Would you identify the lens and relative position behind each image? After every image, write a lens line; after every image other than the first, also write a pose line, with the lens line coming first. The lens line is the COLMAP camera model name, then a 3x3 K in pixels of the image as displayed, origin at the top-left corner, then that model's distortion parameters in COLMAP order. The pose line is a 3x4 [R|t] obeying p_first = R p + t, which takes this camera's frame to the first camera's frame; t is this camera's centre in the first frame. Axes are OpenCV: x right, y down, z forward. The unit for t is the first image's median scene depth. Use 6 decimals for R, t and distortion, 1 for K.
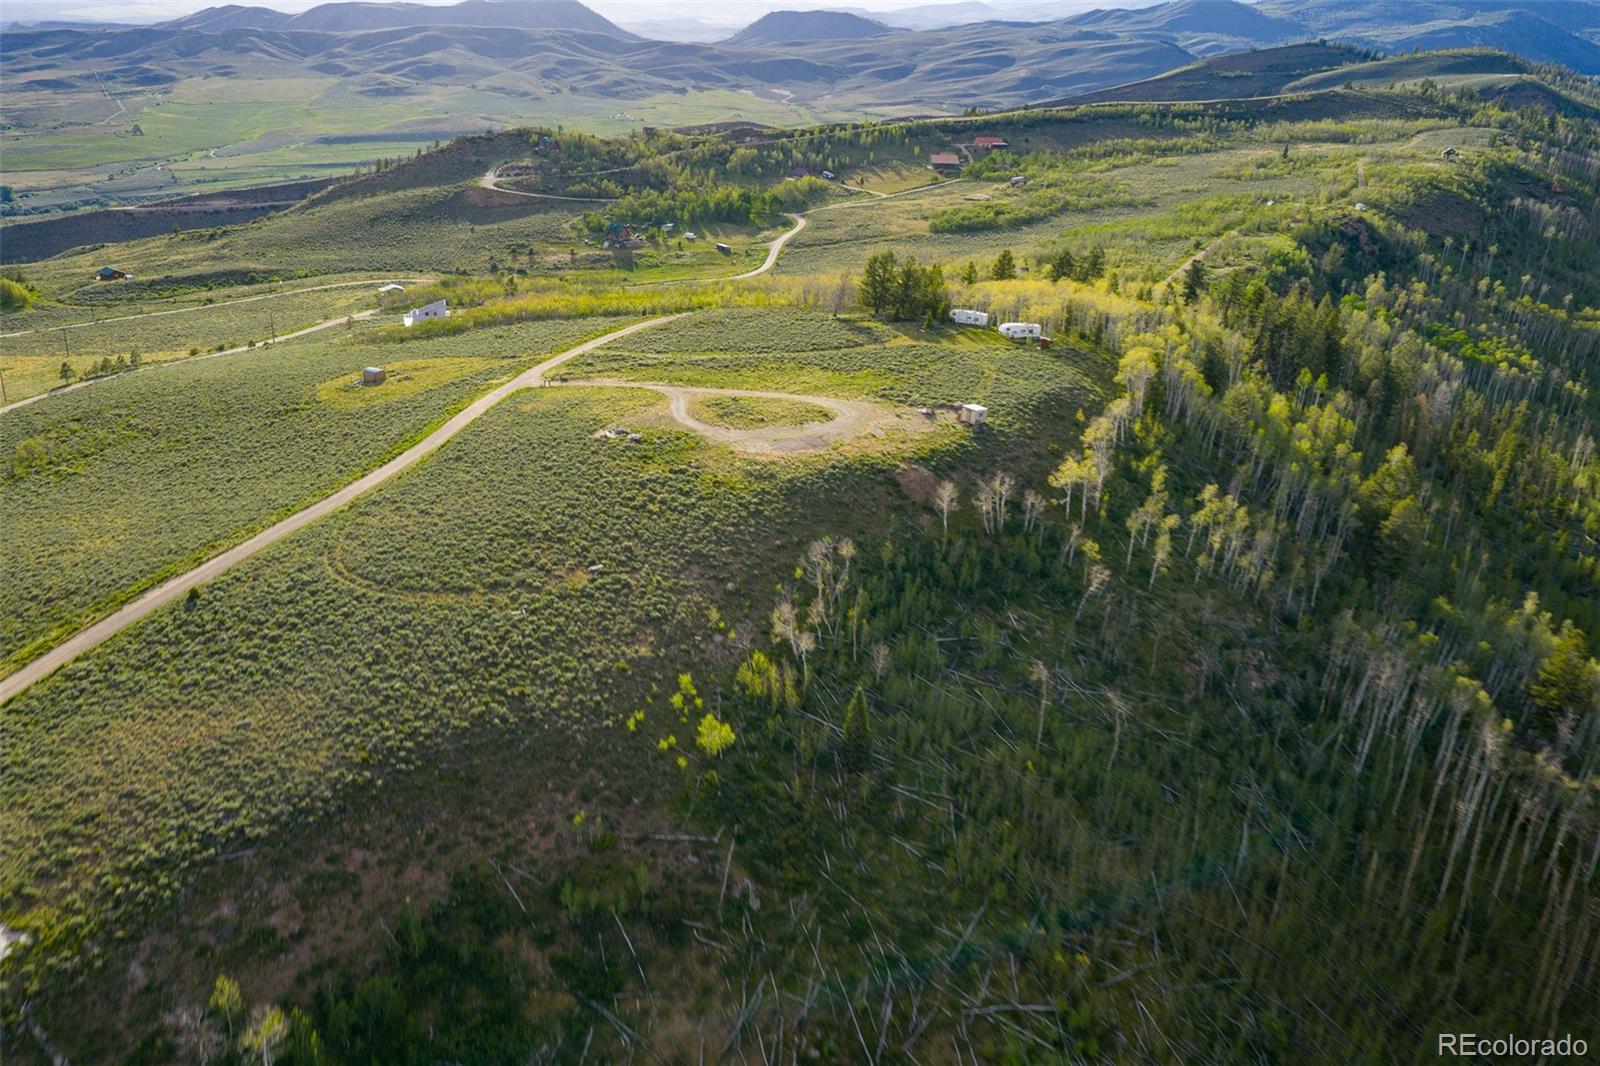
lens RADIAL K [[1320.4, 0, 801.4], [0, 1320.4, 535.5], [0, 0, 1]] dist [0.011992, -0.023441]
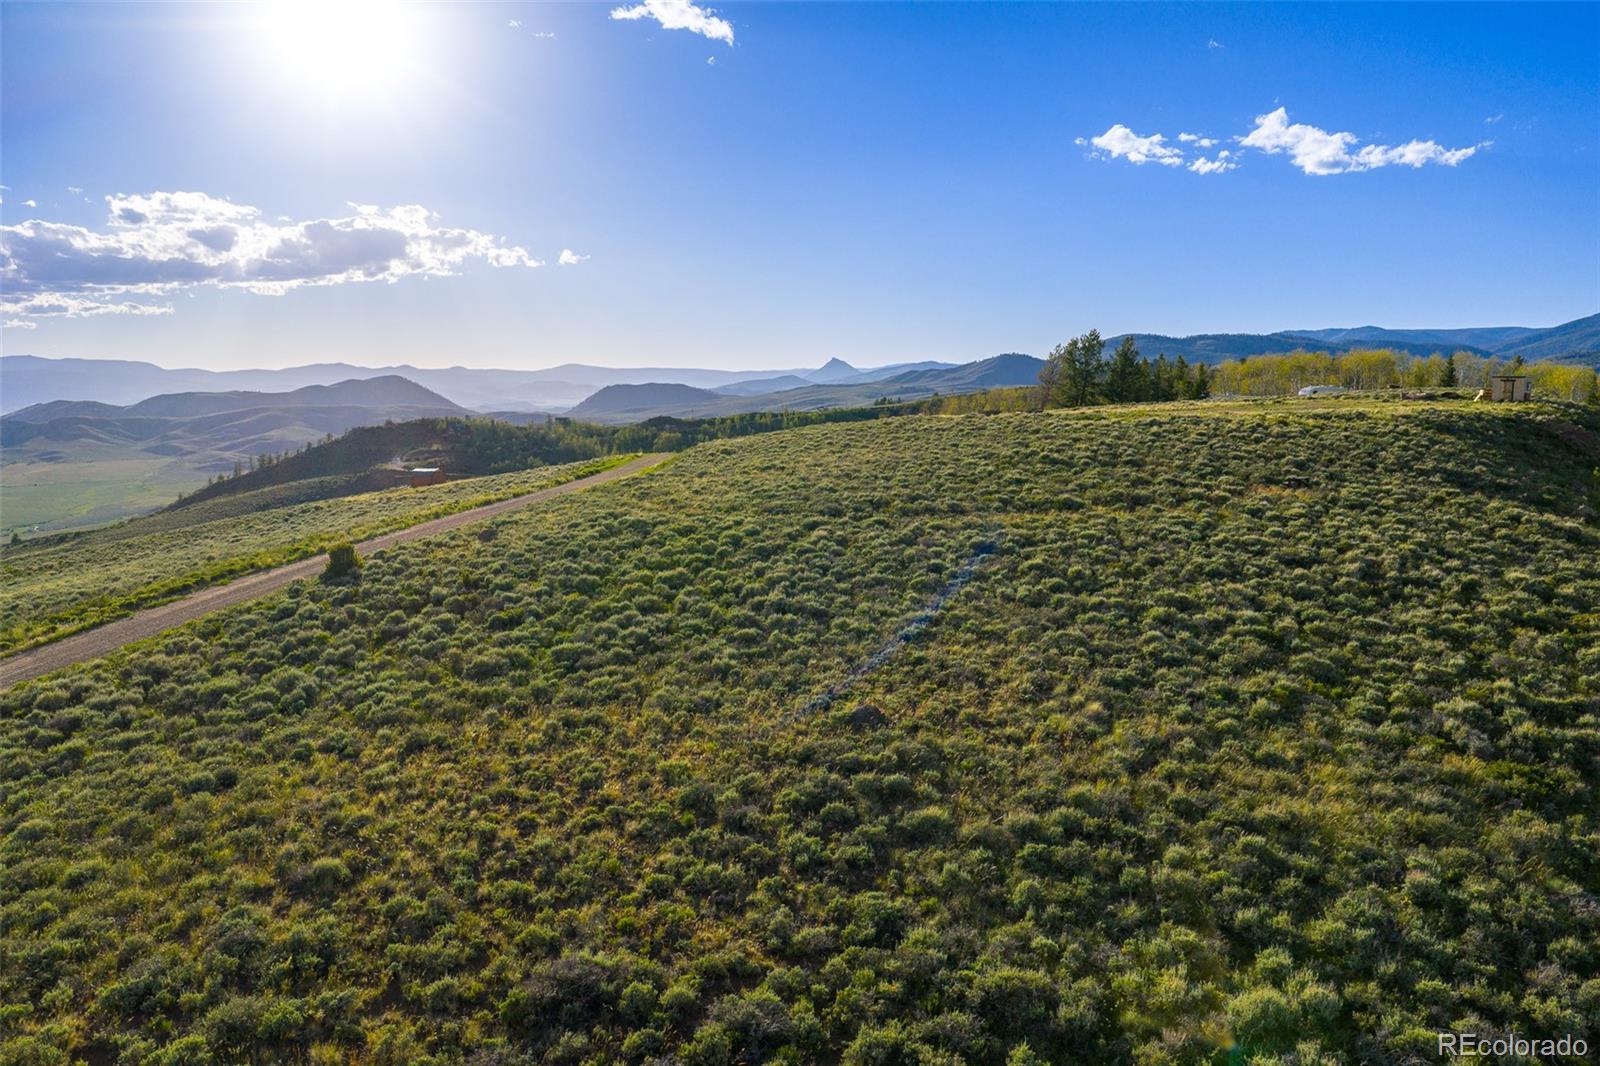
lens RADIAL K [[1320.4, 0, 794.4], [0, 1320.4, 532.4], [0, 0, 1]] dist [0.011992, -0.023441]
pose [[0.990834, -0.056029, 0.122921, -0.075524], [0.087106, 0.960489, -0.264336, 0.027650], [-0.103253, 0.272620, 0.956565, 0.127773]]
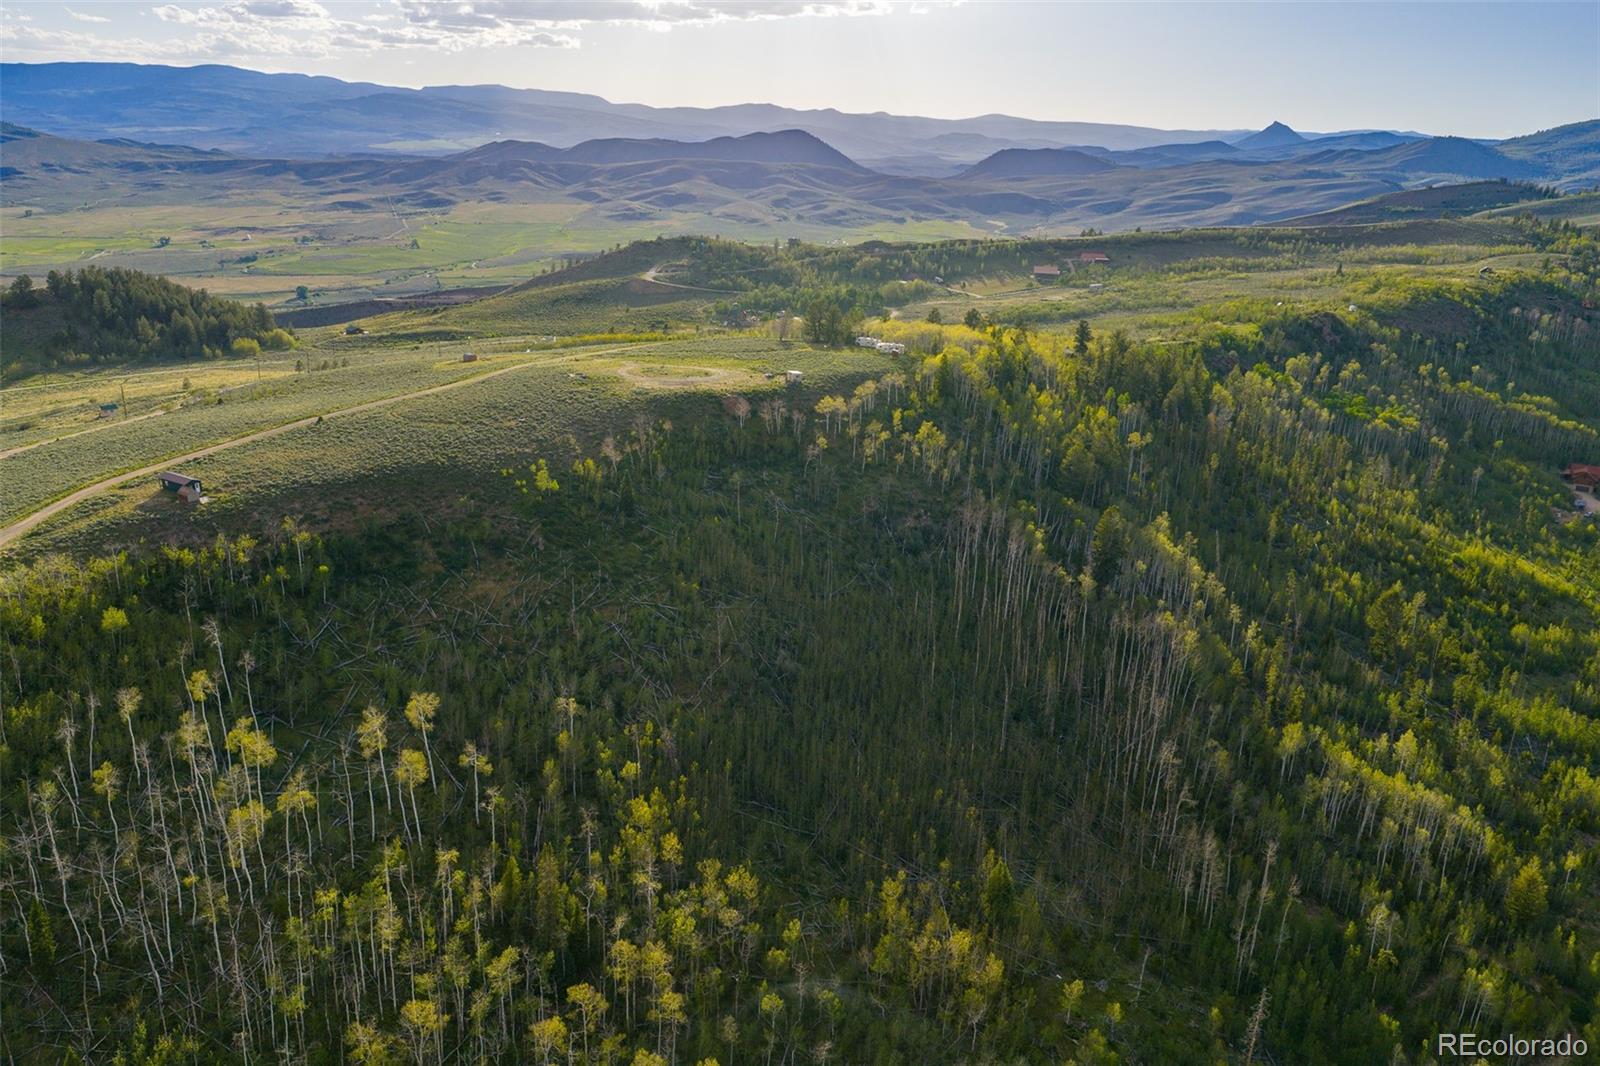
lens RADIAL K [[1320.4, 0, 803.0], [0, 1320.4, 532.0], [0, 0, 1]] dist [0.011992, -0.023441]
pose [[0.984249, 0.055543, -0.167839, 0.114499], [-0.071327, 0.993427, -0.089528, 0.065636], [0.161763, 0.100089, 0.981741, -0.155443]]
